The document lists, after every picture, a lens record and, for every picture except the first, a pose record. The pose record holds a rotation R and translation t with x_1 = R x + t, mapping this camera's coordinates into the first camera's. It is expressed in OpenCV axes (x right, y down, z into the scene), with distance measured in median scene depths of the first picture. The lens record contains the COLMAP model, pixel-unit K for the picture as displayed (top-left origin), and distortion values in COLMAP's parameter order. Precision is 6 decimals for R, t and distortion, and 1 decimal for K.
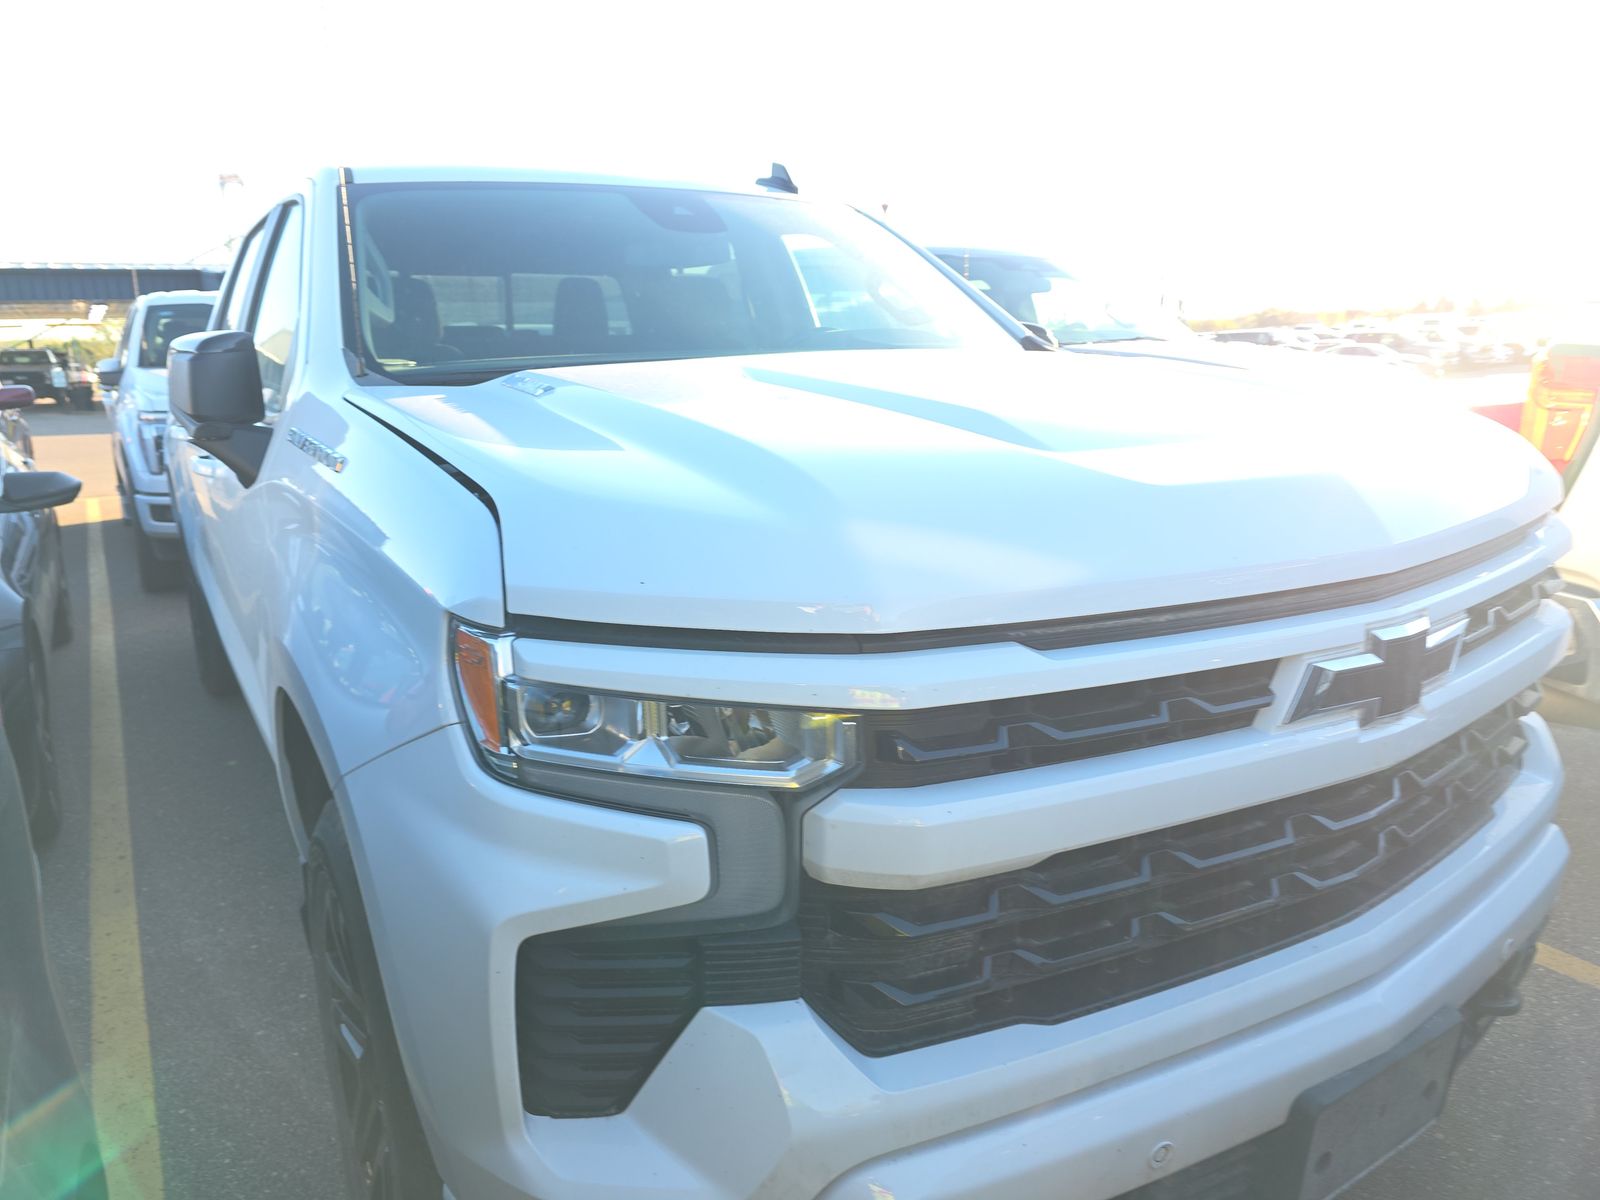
lens RADIAL K [[1062.3, 0, 814.6], [0, 1062.3, 588.2], [0, 0, 1]] dist [0.037387, -0.032261]
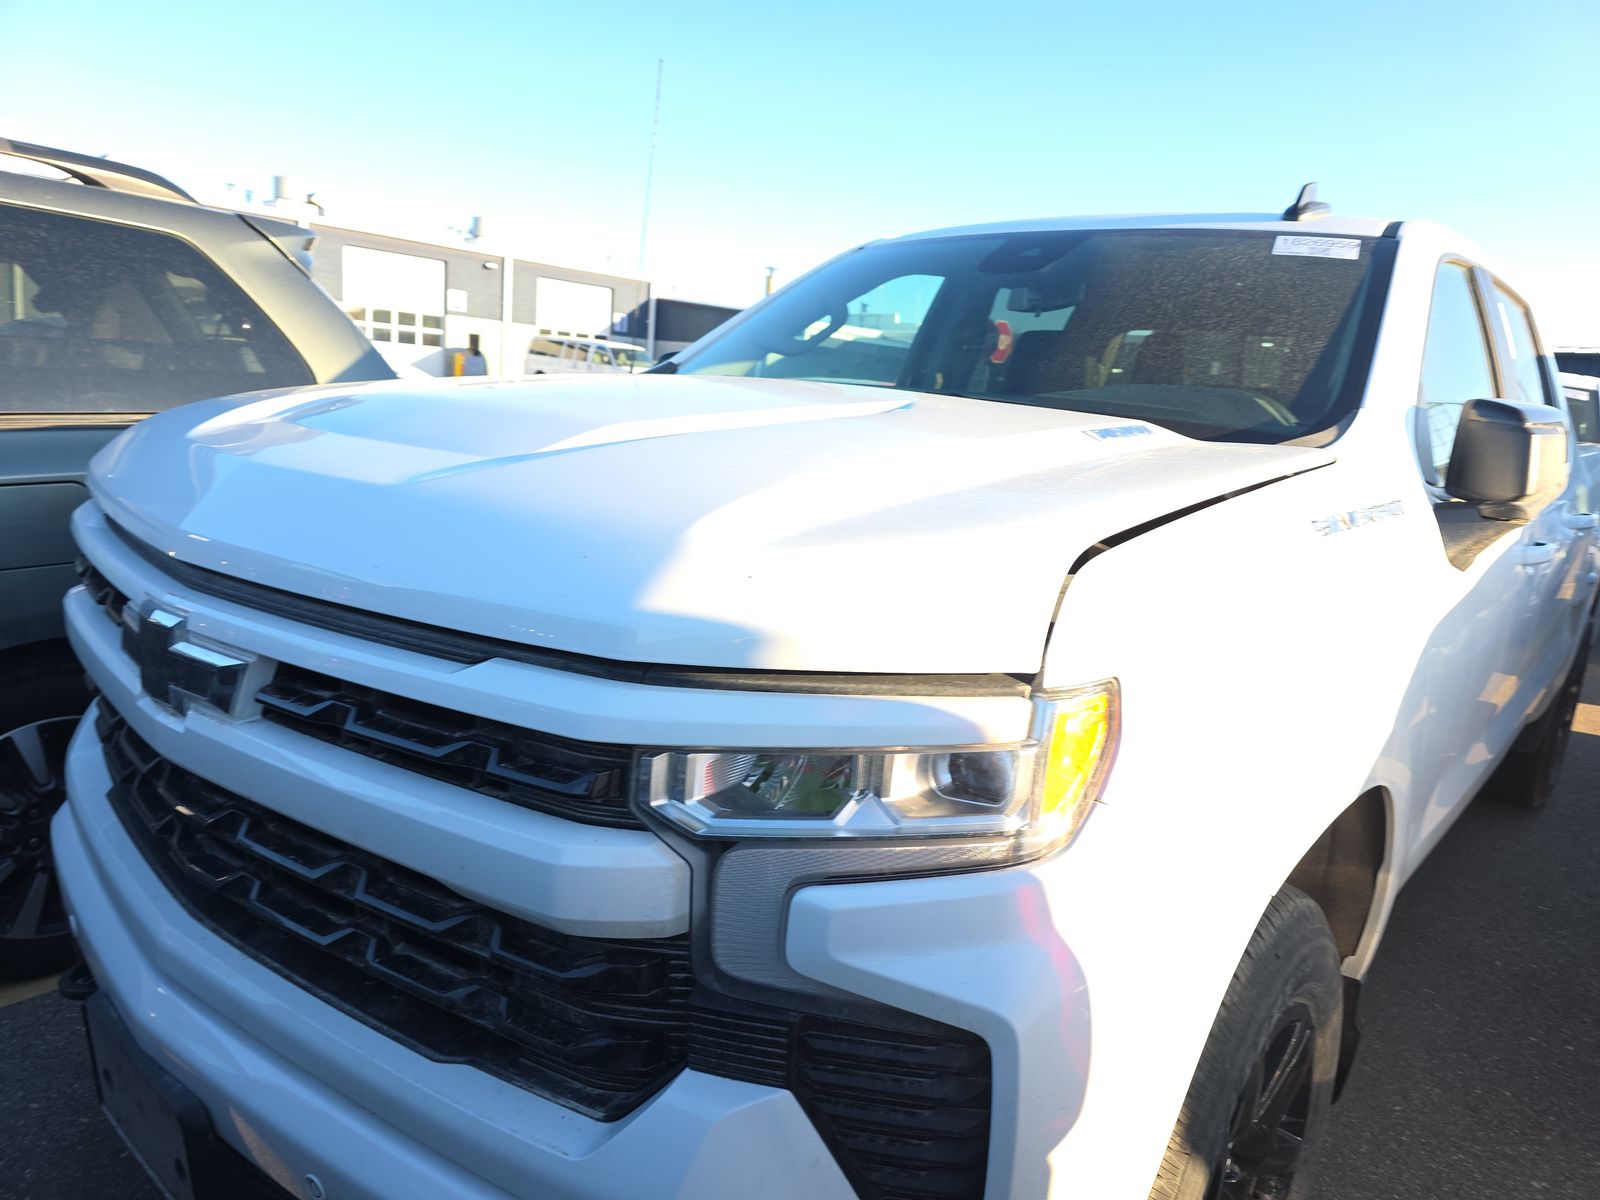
lens RADIAL K [[1062.3, 0, 798.5], [0, 1062.3, 598.5], [0, 0, 1]] dist [0.037387, -0.032261]
pose [[0.313649, 0.232174, -0.920717, 1.638521], [-0.306881, 0.942395, 0.133099, -0.288218], [0.898582, 0.240804, 0.366831, 1.158497]]
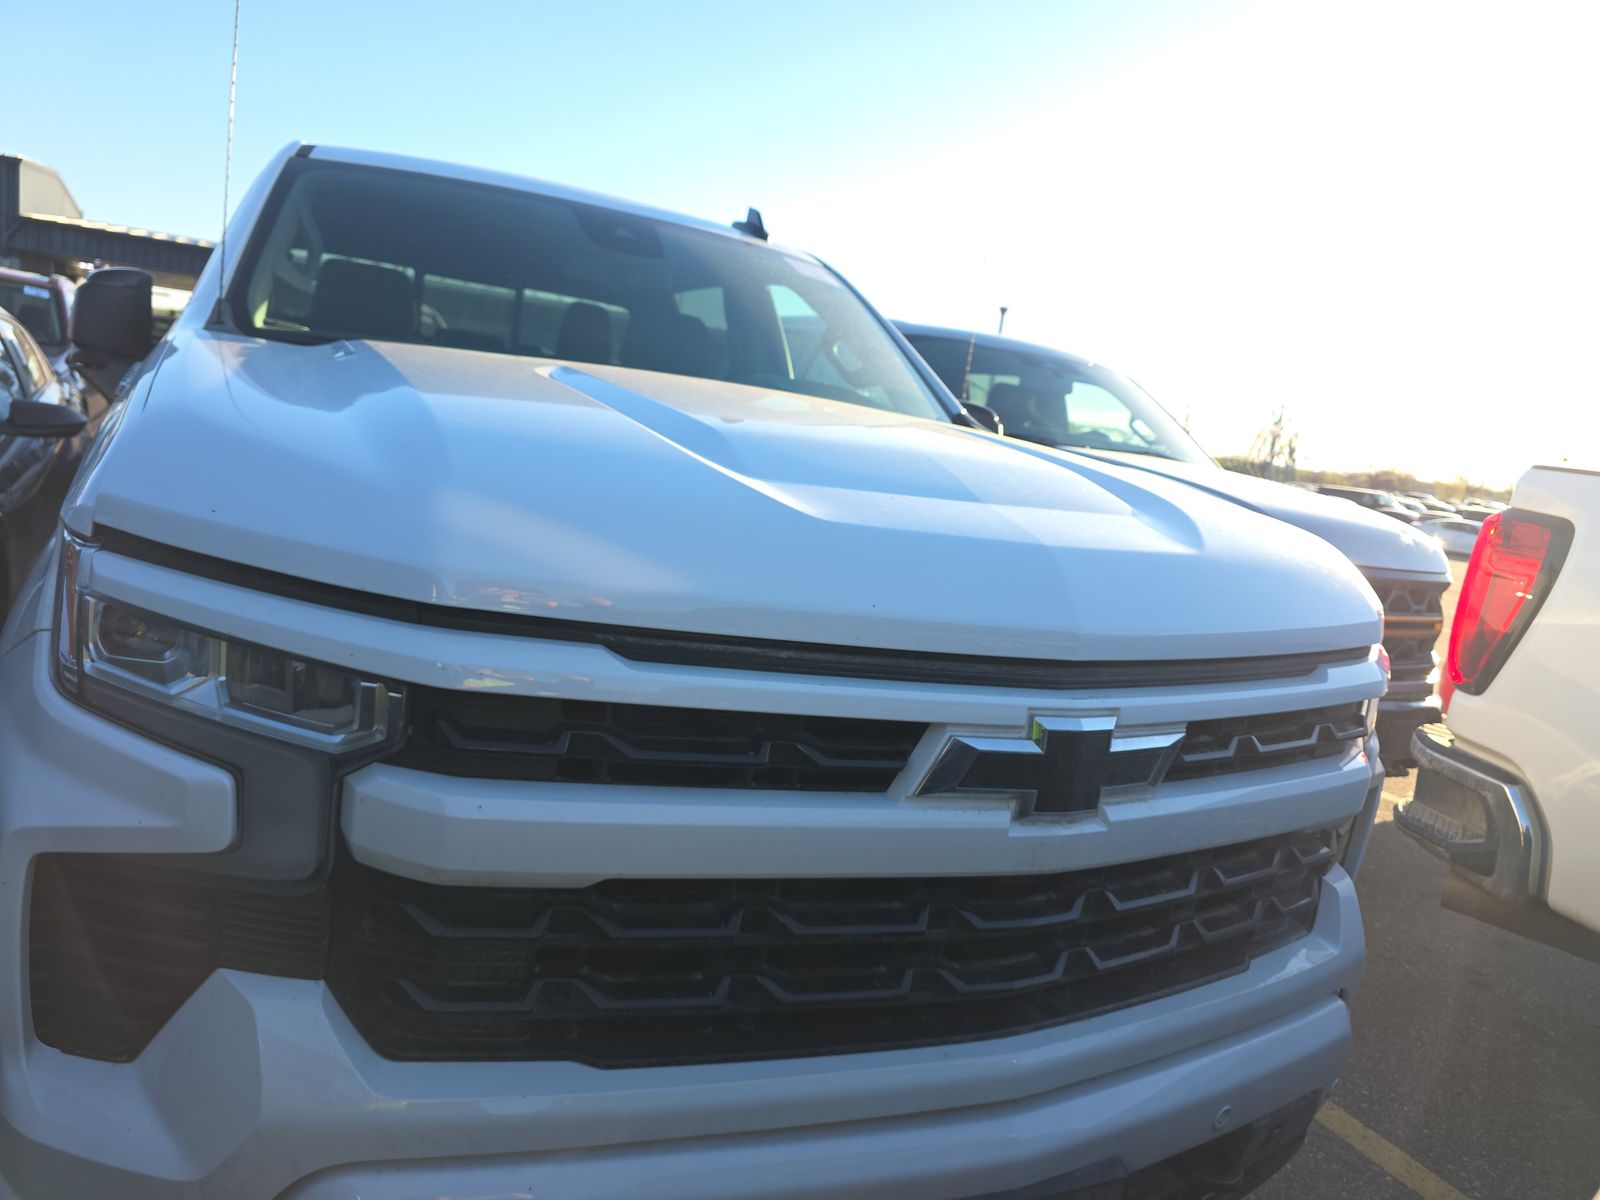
lens RADIAL K [[1062.3, 0, 791.1], [0, 1062.3, 612.1], [0, 0, 1]] dist [0.037387, -0.032261]
pose [[0.981009, 0.173116, -0.087474, 0.366400], [-0.177329, 0.983217, -0.042871, 0.027341], [0.078584, 0.057569, 0.995244, 0.062455]]
